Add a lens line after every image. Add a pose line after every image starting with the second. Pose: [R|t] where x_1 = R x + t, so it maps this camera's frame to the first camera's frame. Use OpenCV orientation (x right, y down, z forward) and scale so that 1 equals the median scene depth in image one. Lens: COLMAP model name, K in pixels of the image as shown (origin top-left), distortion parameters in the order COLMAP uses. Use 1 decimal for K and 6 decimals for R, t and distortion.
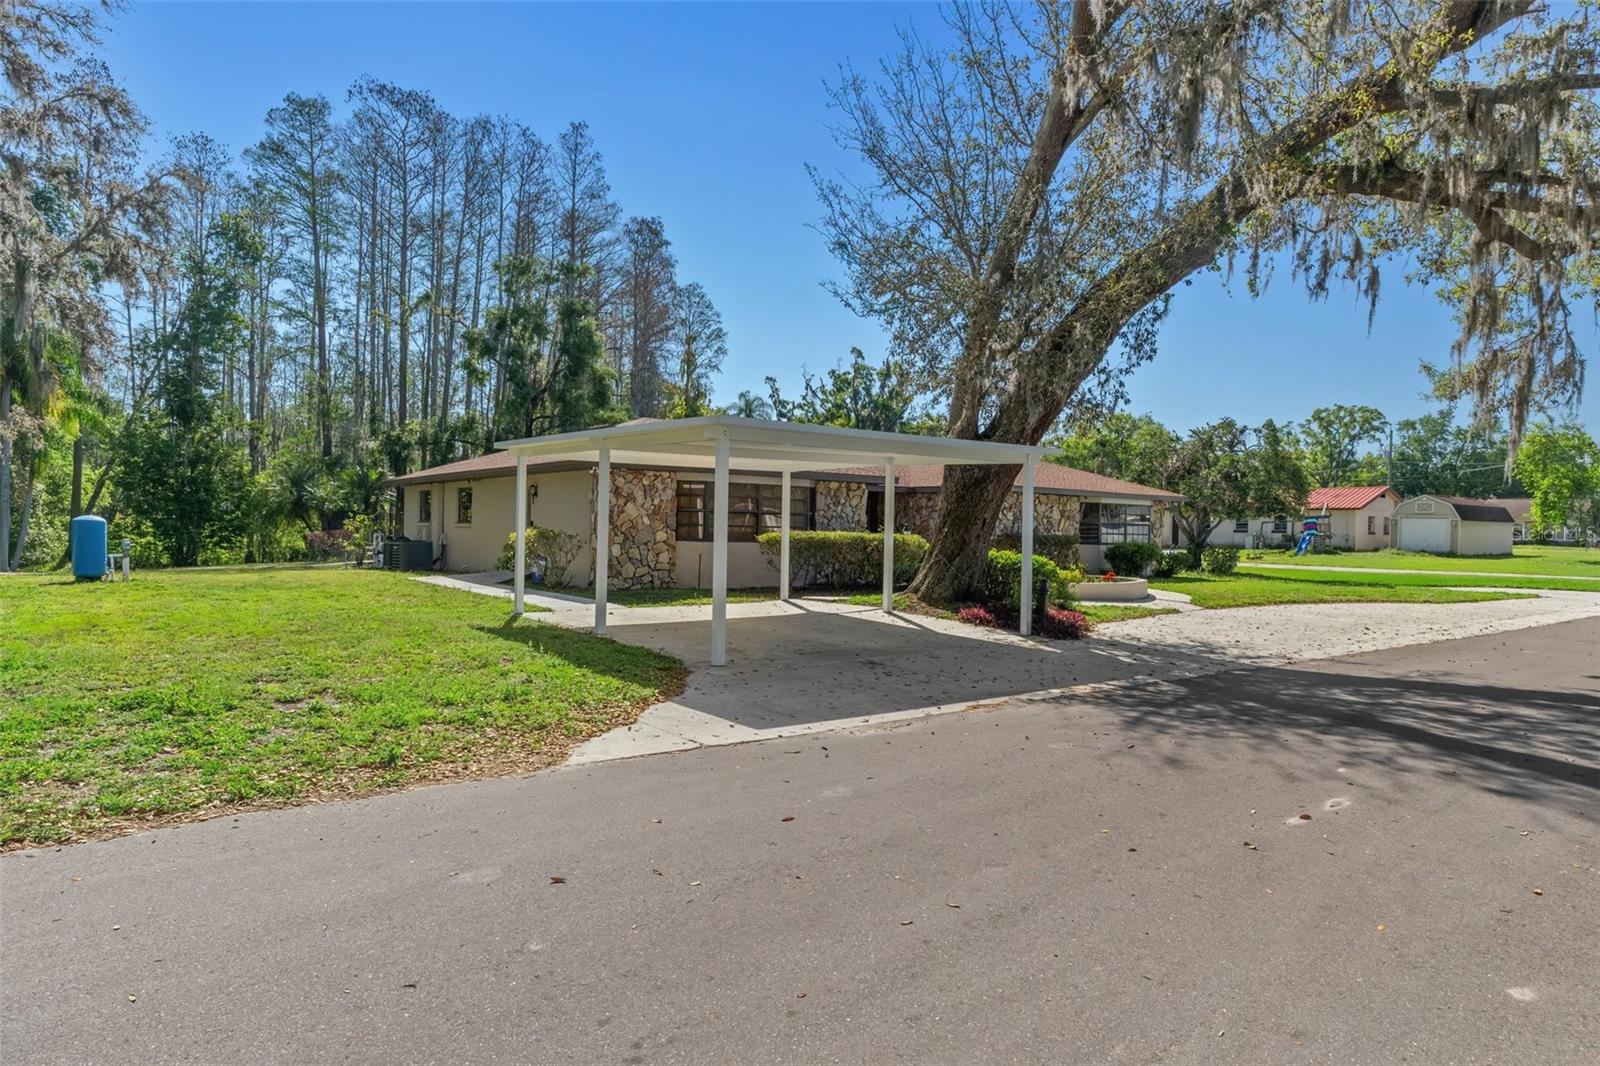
lens RADIAL K [[931.2, 0, 804.8], [0, 931.2, 533.7], [0, 0, 1]] dist [-0.001239, -0.000406]
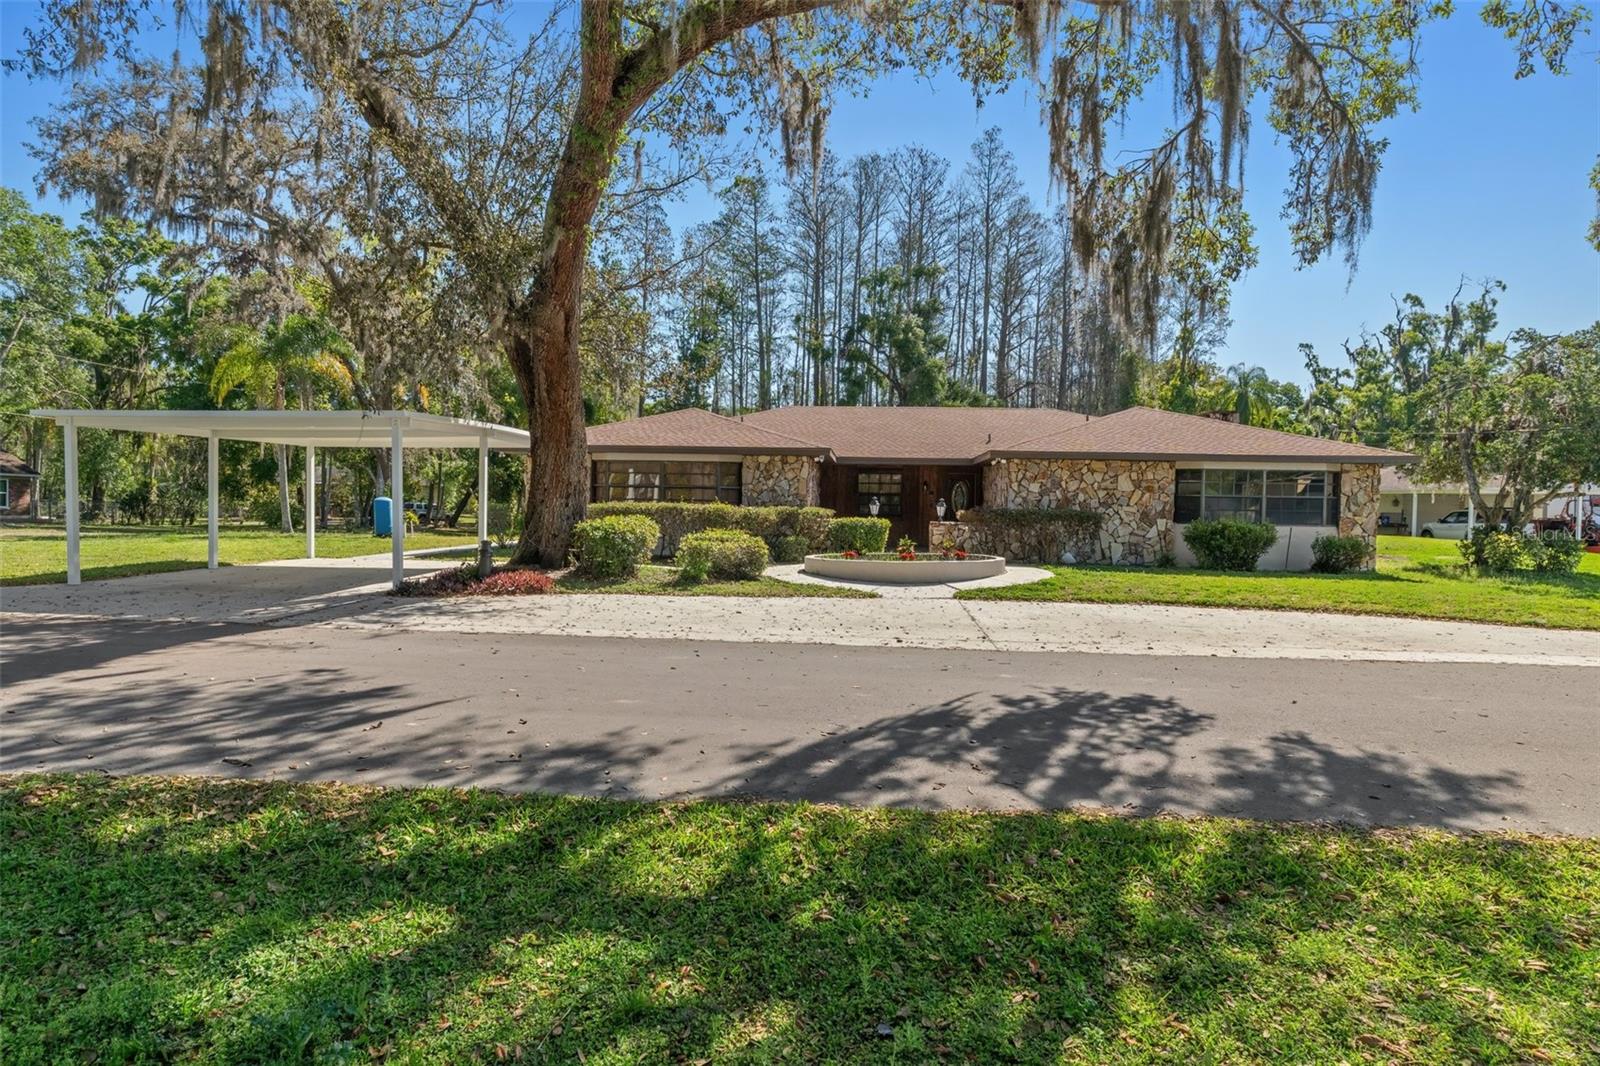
lens RADIAL K [[868.8, 0, 800.0], [0, 868.8, 533.0], [0, 0, 1]] dist [-0.005464, -0.001281]
pose [[0.739421, 0.014285, -0.673092, 0.500309], [-0.008077, 0.999891, 0.012349, 0.011782], [0.673195, -0.003695, 0.739456, 0.231931]]
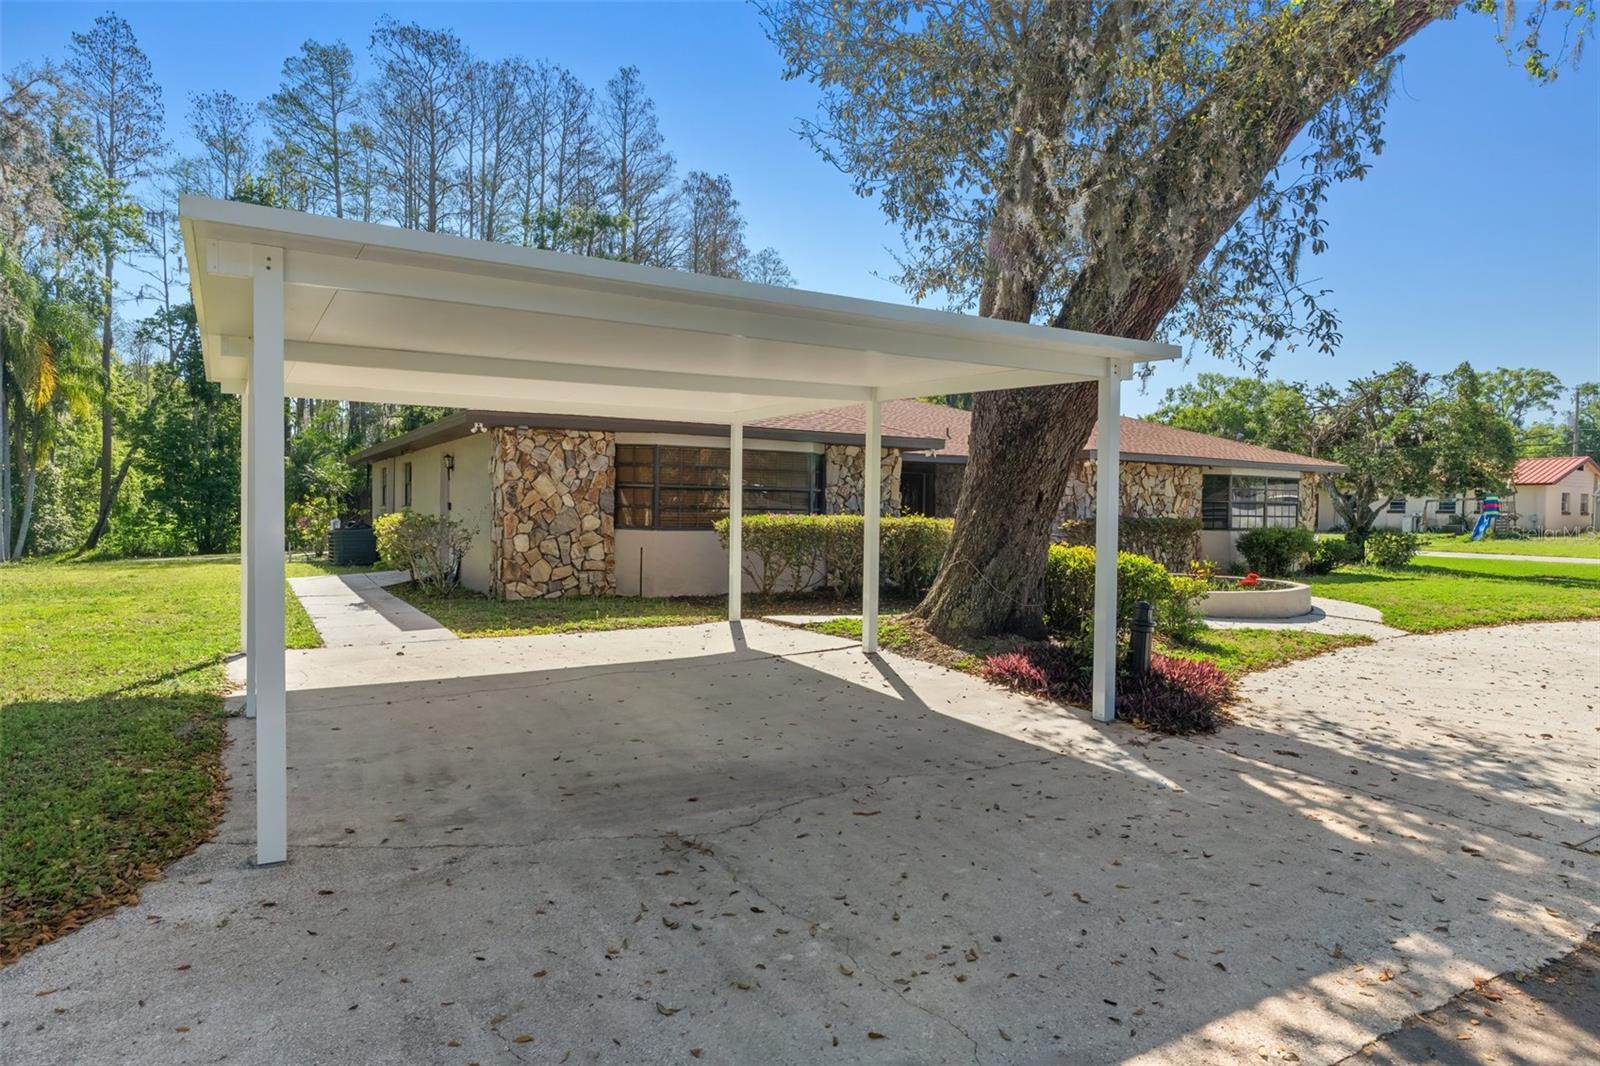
lens RADIAL K [[931.2, 0, 804.8], [0, 931.2, 533.7], [0, 0, 1]] dist [-0.001239, -0.000406]
pose [[0.993870, -0.002254, -0.110528, 0.053366], [0.004293, 0.999825, 0.018213, -0.000747], [0.110468, -0.018576, 0.993706, 0.194672]]
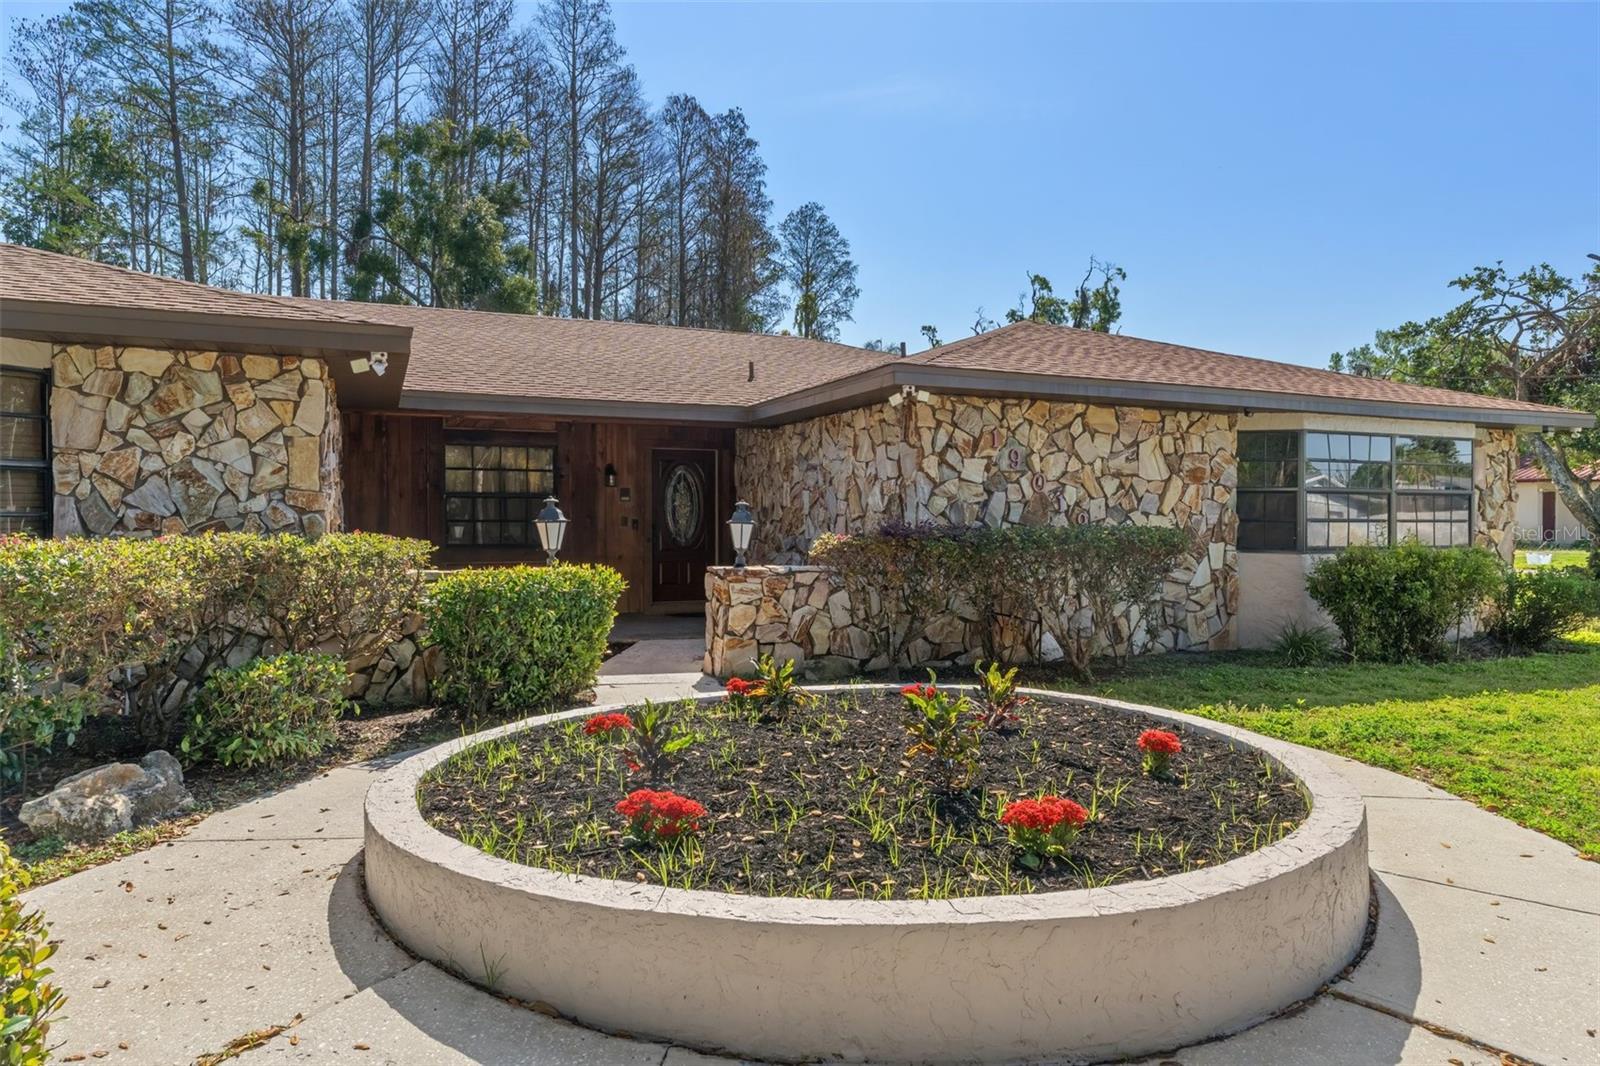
lens RADIAL K [[1020.3, 0, 805.9], [0, 1020.3, 538.7], [0, 0, 1]] dist [-0.003055, -0.000606]
pose [[0.968455, -0.016361, -0.248650, 0.212374], [0.017178, 0.999852, 0.001119, 0.002860], [0.248595, -0.005356, 0.968593, 0.538593]]
